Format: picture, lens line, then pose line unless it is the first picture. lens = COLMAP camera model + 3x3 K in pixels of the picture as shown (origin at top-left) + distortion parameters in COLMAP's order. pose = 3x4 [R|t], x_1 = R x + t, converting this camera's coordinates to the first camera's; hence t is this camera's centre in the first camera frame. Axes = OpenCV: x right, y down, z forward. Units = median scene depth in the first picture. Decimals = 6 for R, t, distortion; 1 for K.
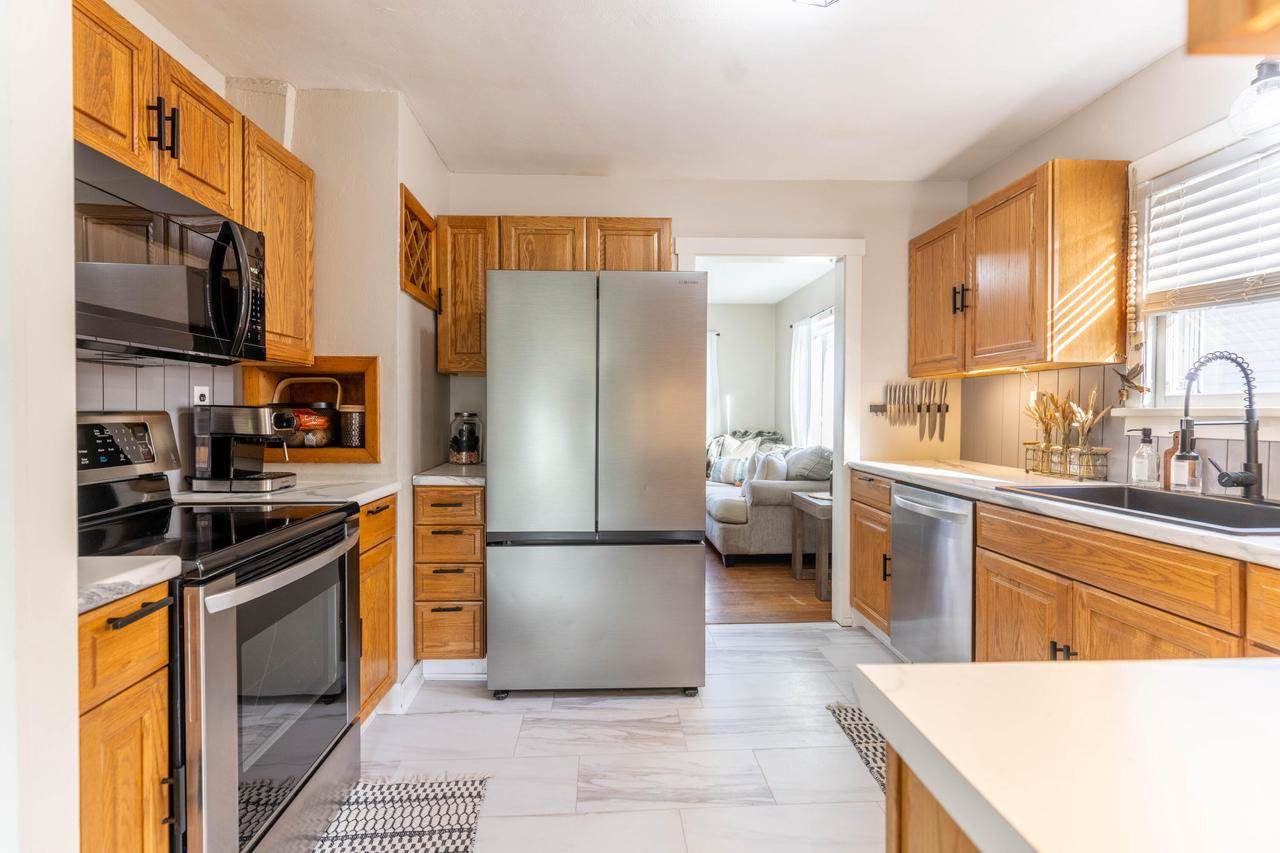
lens RADIAL K [[604.1, 0, 646.4], [0, 604.1, 422.1], [0, 0, 1]] dist [0.000529, -0.000312]
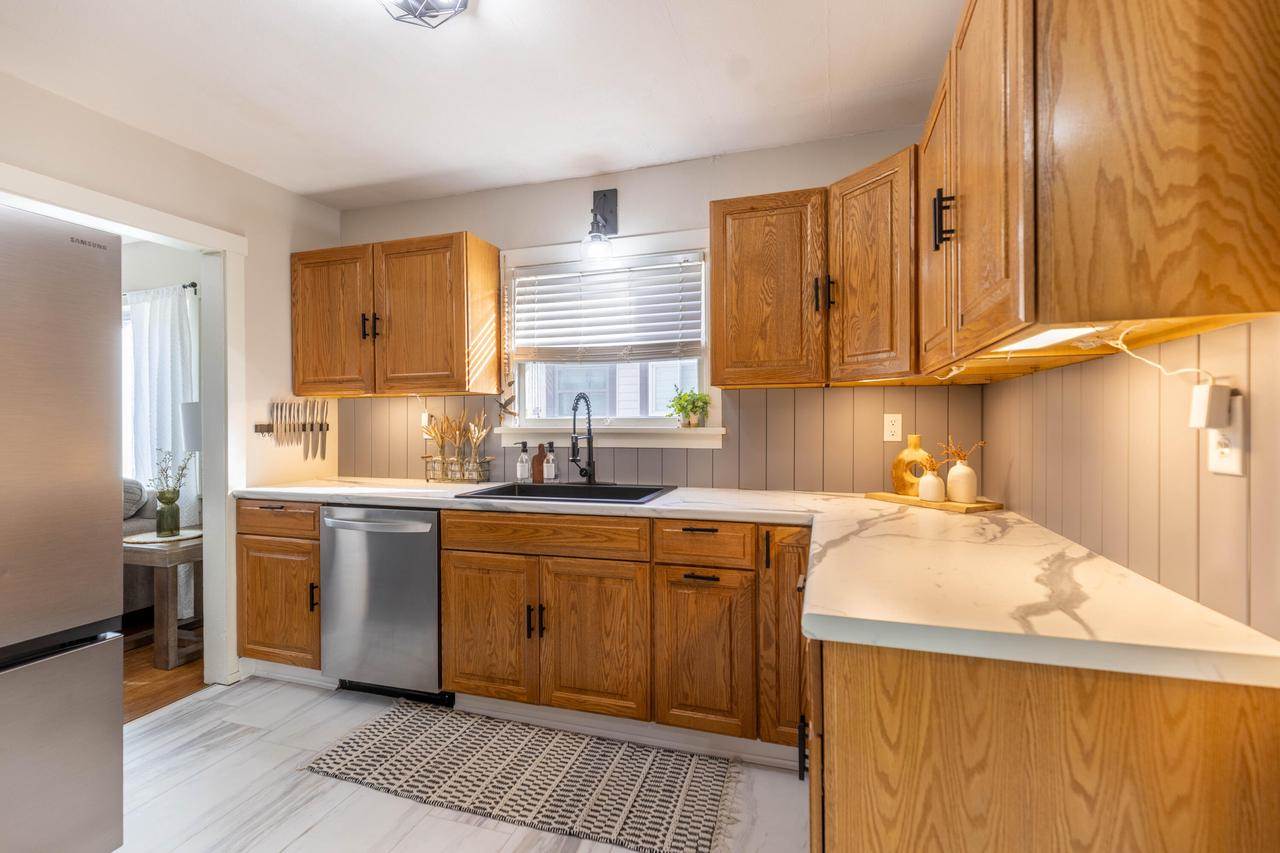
lens RADIAL K [[581.2, 0, 637.0], [0, 581.2, 422.7], [0, 0, 1]] dist [0.008183, -0.001987]
pose [[0.365842, -0.006910, 0.930651, -0.282556], [0.022261, 0.999751, -0.001328, -0.021370], [-0.930411, 0.021203, 0.365905, 0.194869]]
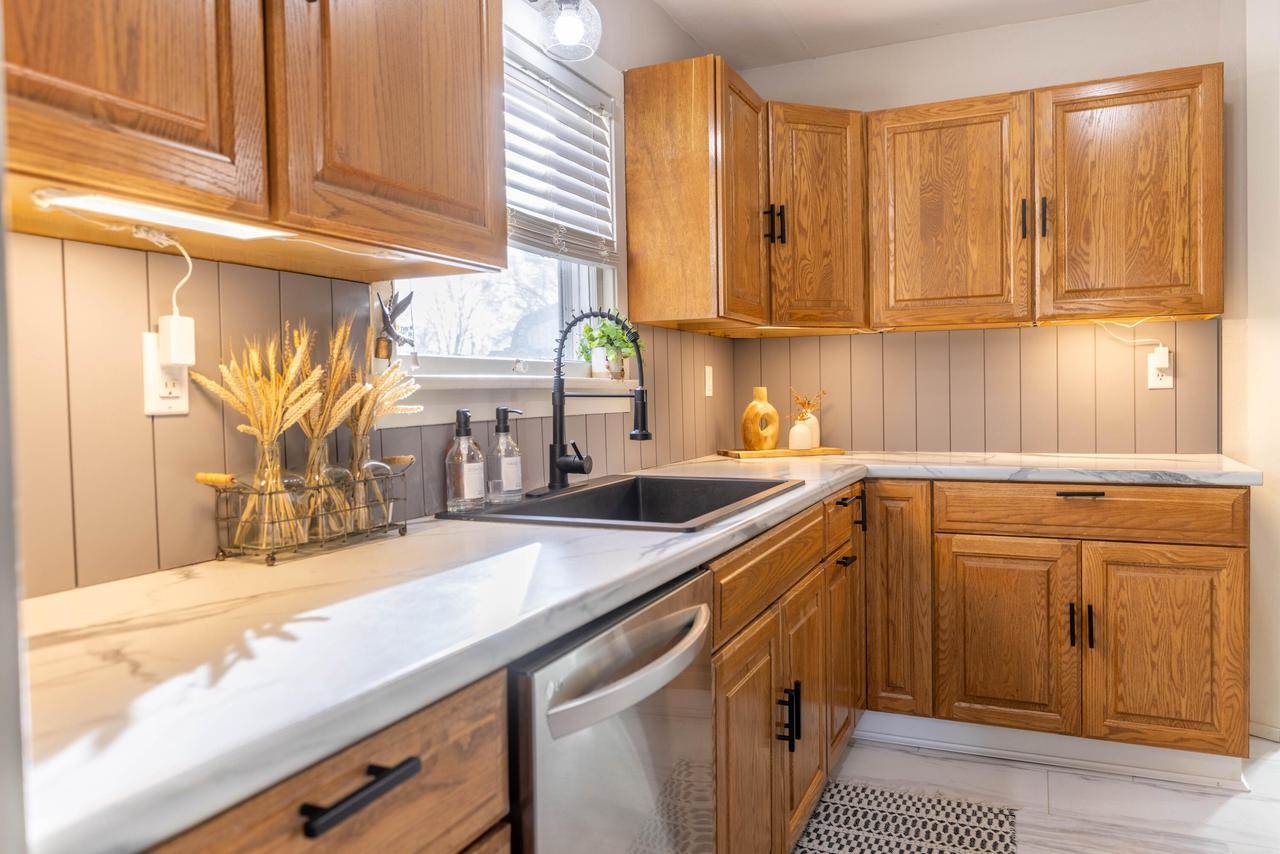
lens RADIAL K [[906.5, 0, 633.6], [0, 906.5, 414.6], [0, 0, 1]] dist [-0.008794, 0.005053]
pose [[-0.884227, 0.002221, 0.467052, 0.218268], [0.023917, 0.998892, 0.040530, -0.013888], [-0.466444, 0.047008, -0.883301, 1.339116]]
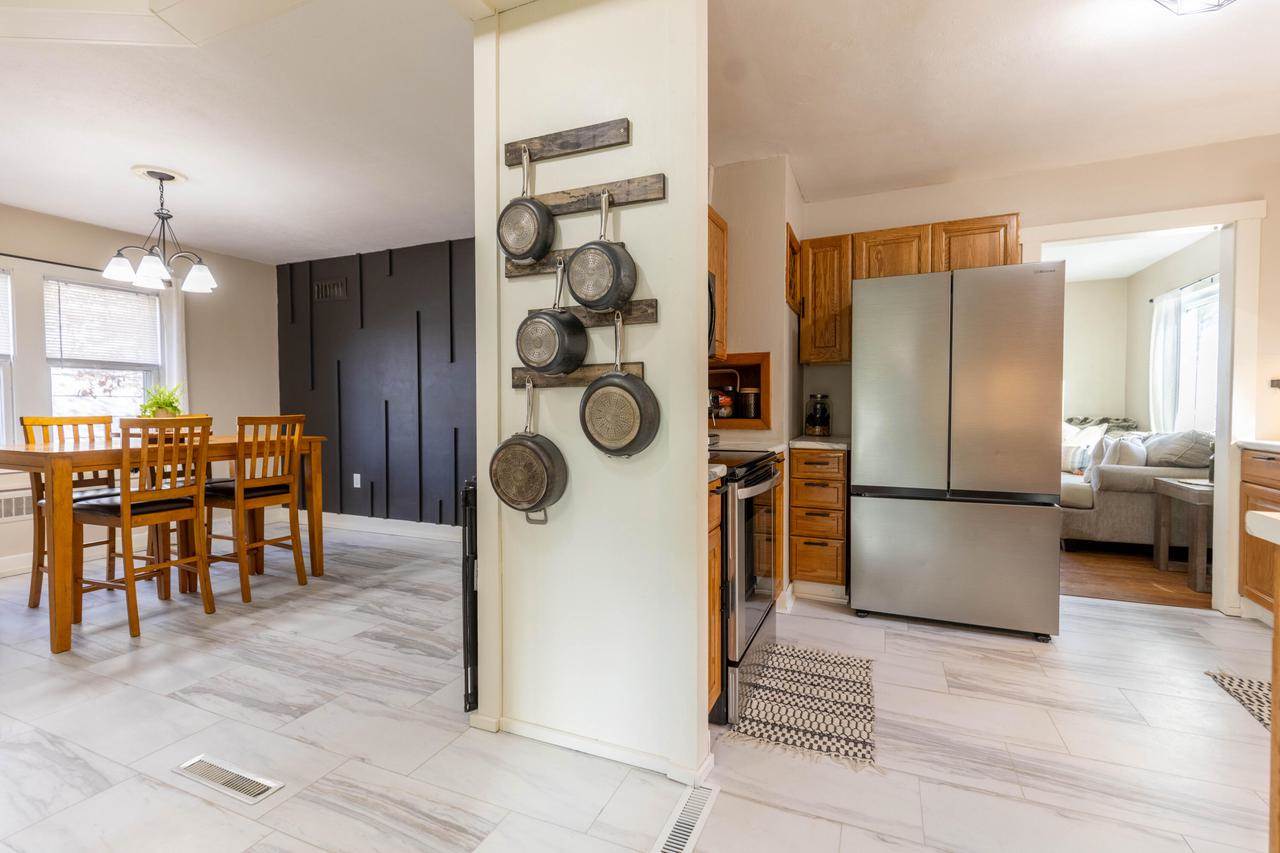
lens RADIAL K [[581.2, 0, 638.5], [0, 581.2, 423.1], [0, 0, 1]] dist [0.008183, -0.001987]
pose [[0.889790, 0.005442, -0.456338, -0.096440], [-0.000454, 0.999939, 0.011038, 0.034811], [0.456370, -0.009614, 0.889738, -0.283709]]
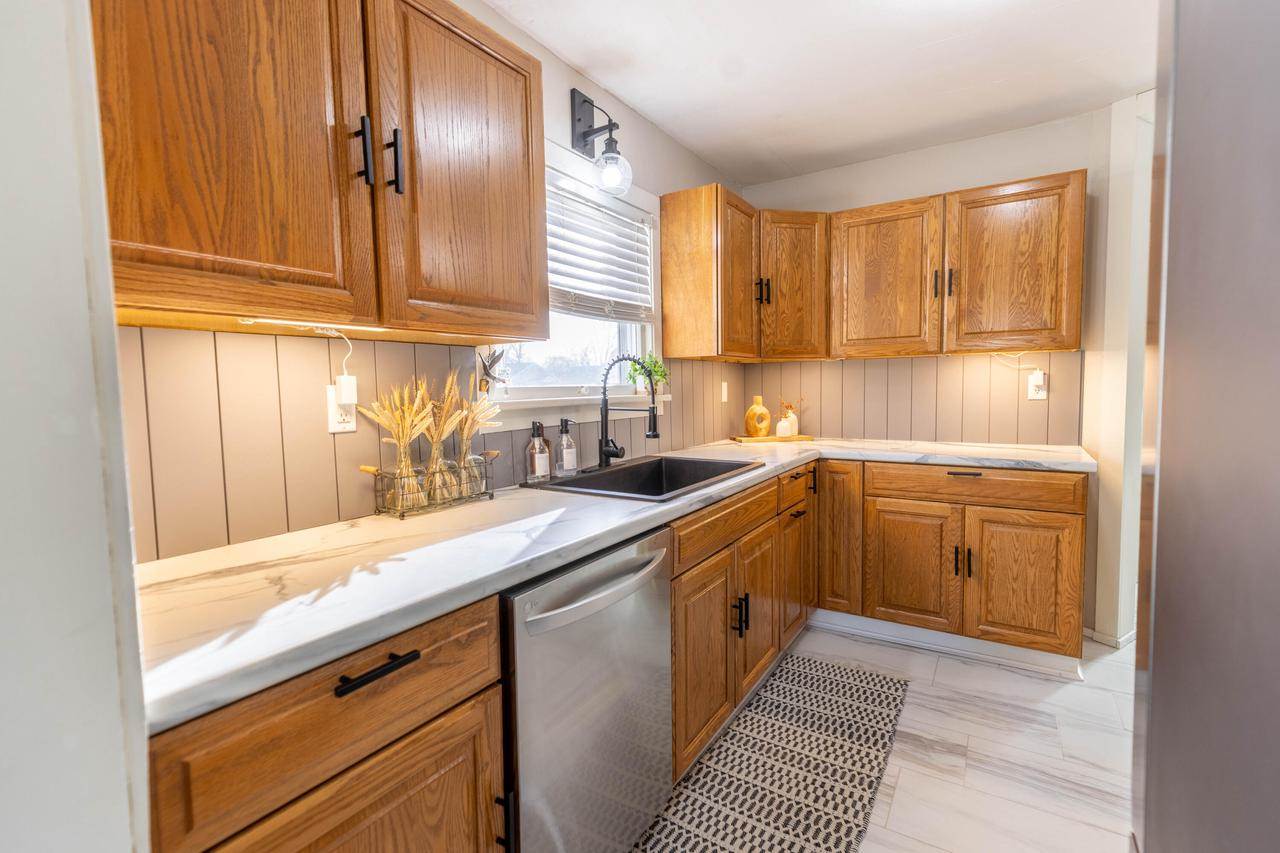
lens RADIAL K [[581.2, 0, 637.2], [0, 581.2, 425.0], [0, 0, 1]] dist [0.008183, -0.001987]
pose [[-0.809167, -0.027974, 0.586912, 0.126510], [0.025243, 0.996289, 0.082288, -0.044373], [-0.587036, 0.081400, -0.805458, 1.302282]]
